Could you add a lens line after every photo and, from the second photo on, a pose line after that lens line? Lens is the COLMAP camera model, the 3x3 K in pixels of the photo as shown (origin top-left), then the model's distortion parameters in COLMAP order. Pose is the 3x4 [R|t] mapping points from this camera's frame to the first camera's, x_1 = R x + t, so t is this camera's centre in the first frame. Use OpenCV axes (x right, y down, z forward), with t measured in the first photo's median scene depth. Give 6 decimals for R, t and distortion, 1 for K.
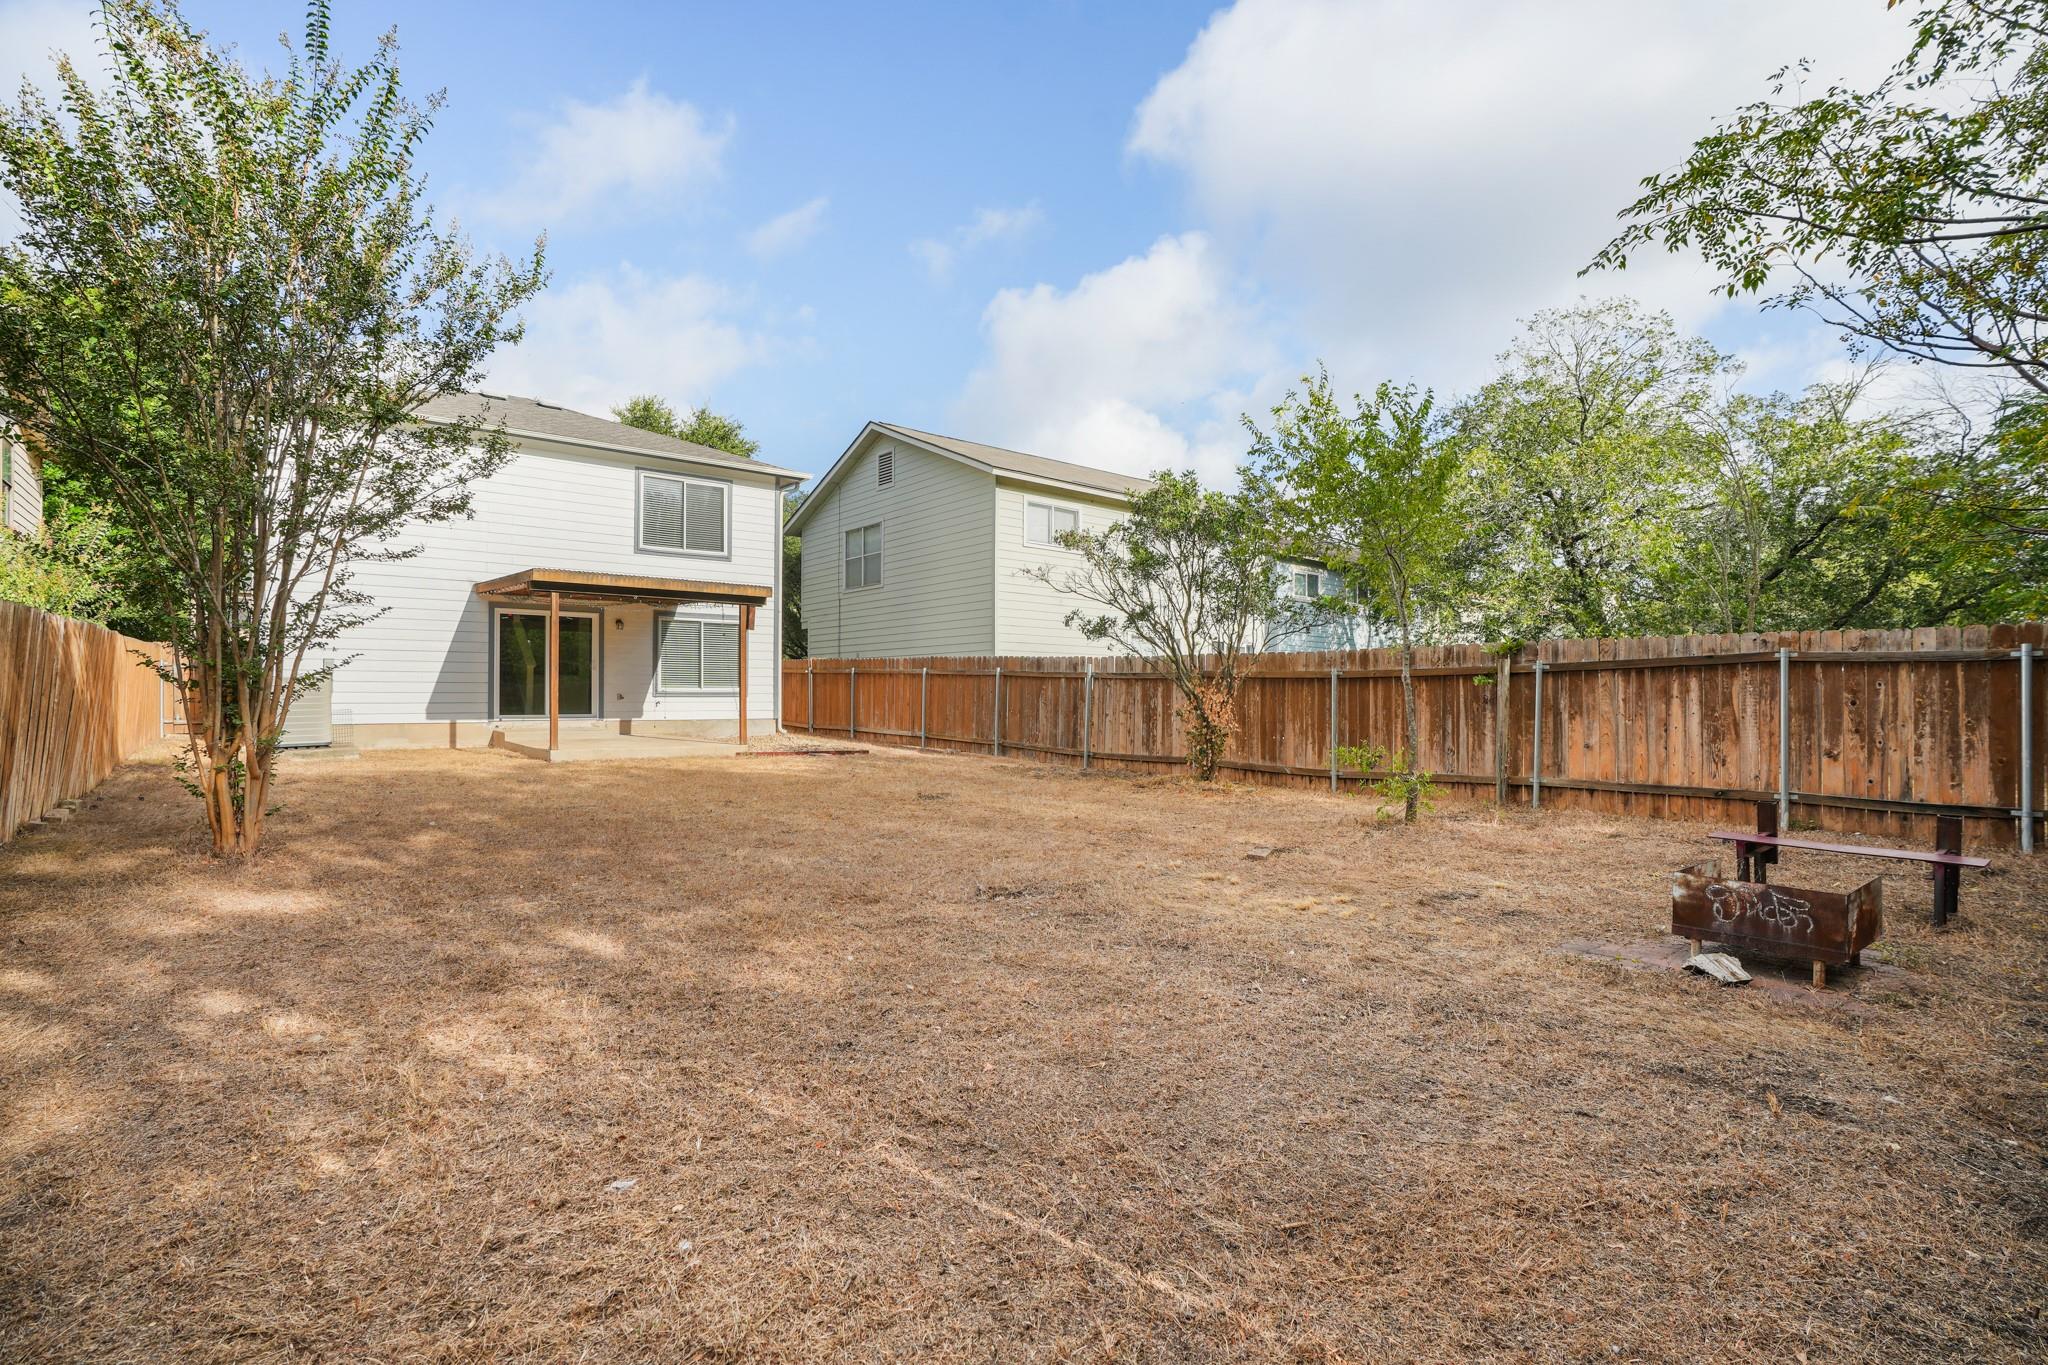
lens RADIAL K [[933.5, 0, 1023.6], [0, 933.5, 690.7], [0, 0, 1]] dist [-0.004362, 0.000091]
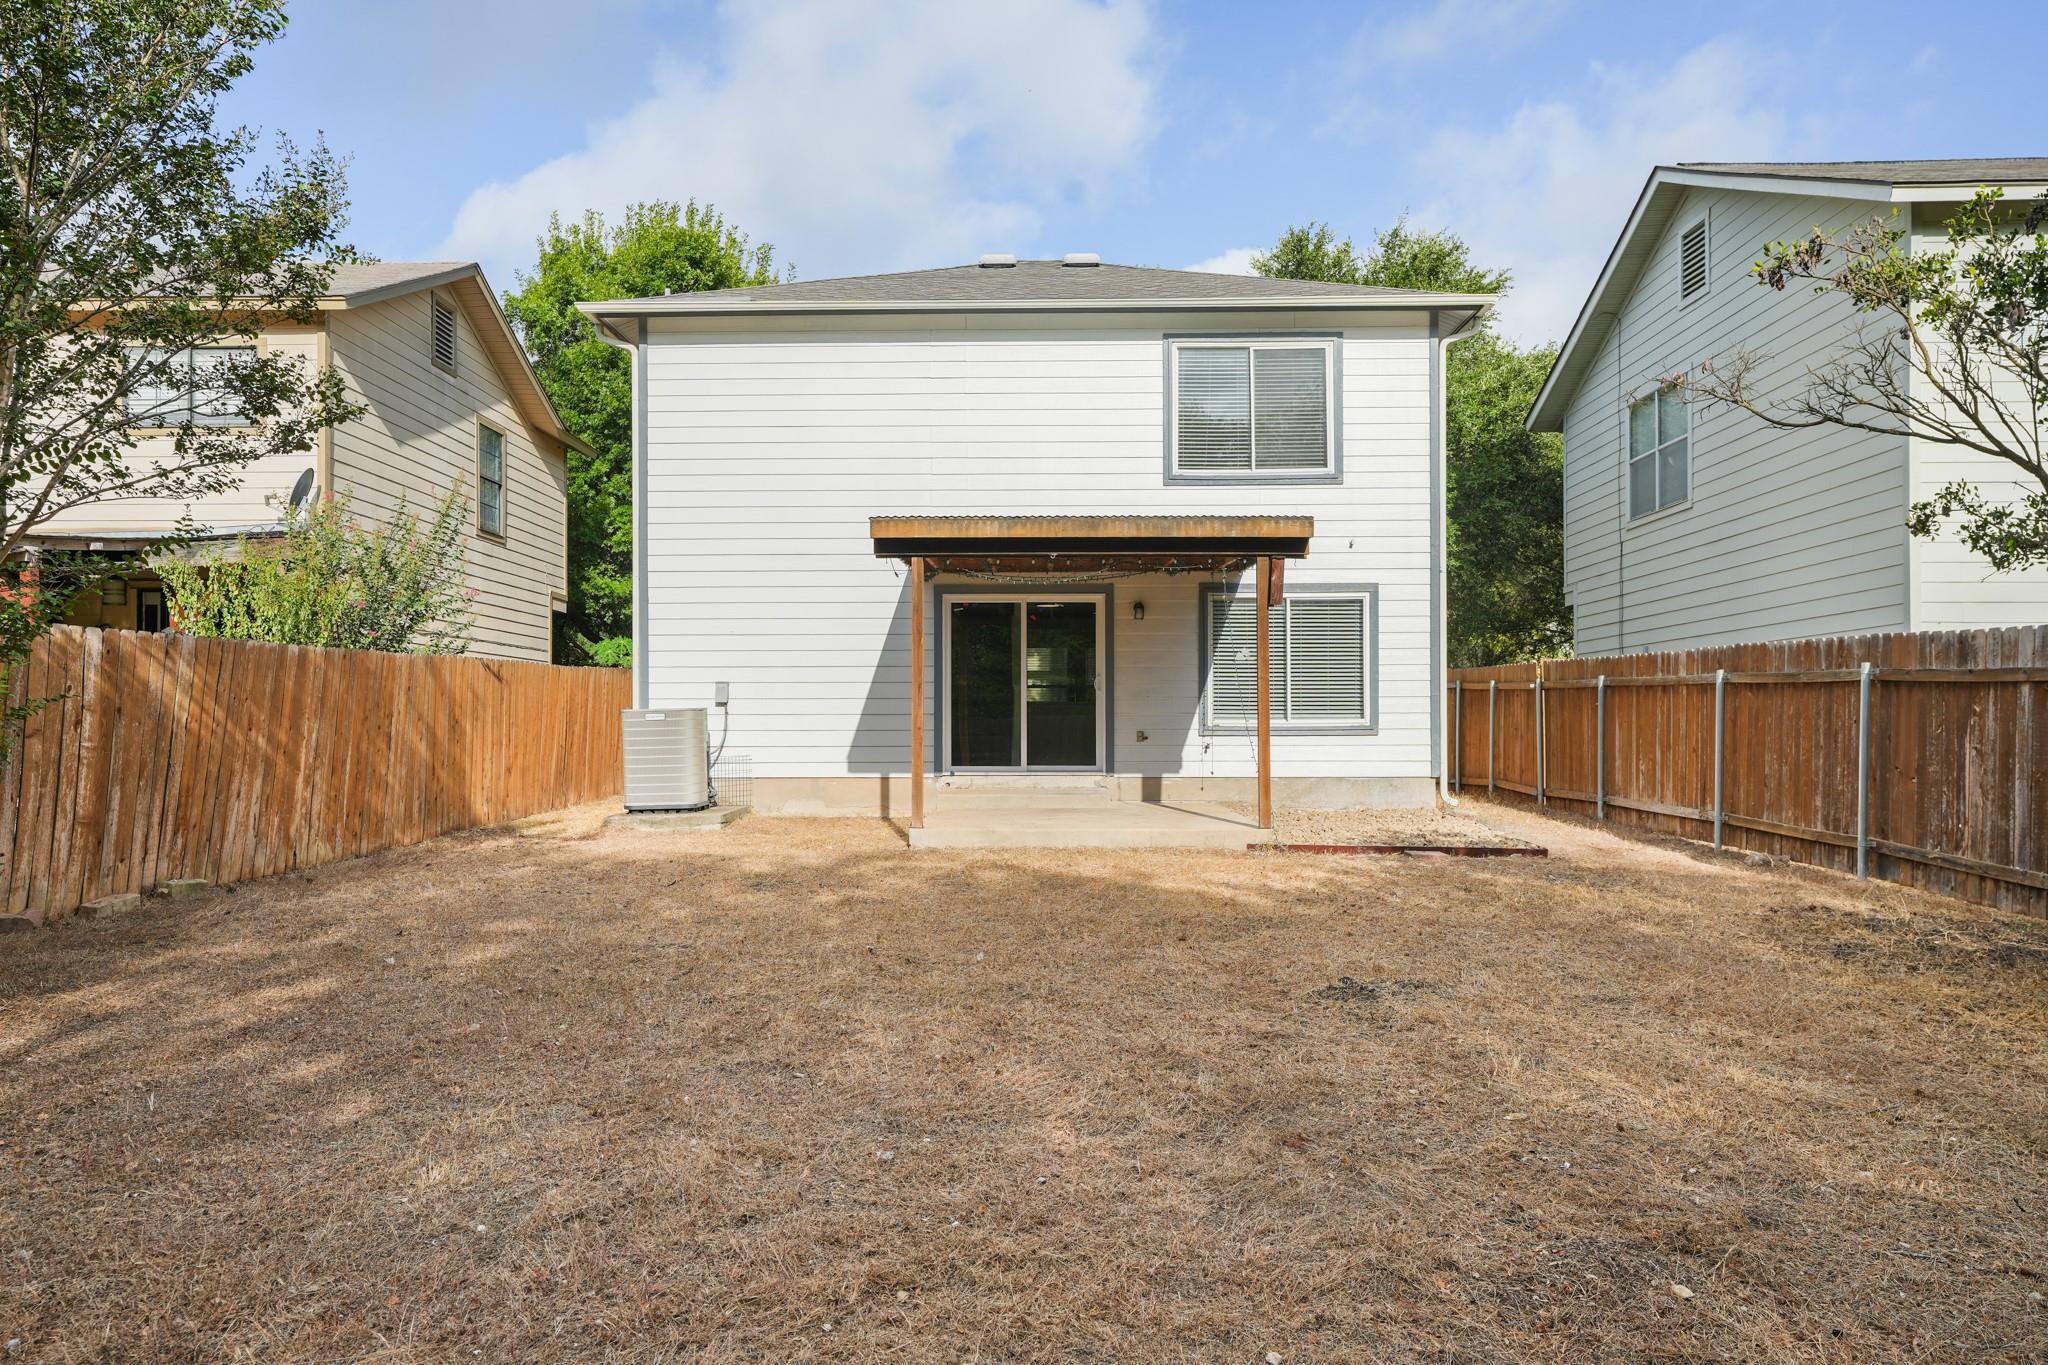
lens RADIAL K [[1491.2, 0, 1030.4], [0, 1491.2, 726.7], [0, 0, 1]] dist [0.003593, 0.003910]
pose [[0.763382, -0.006845, -0.645911, 0.113898], [0.007151, 0.999972, -0.002146, 0.002215], [0.645907, -0.002981, 0.763410, 0.254517]]
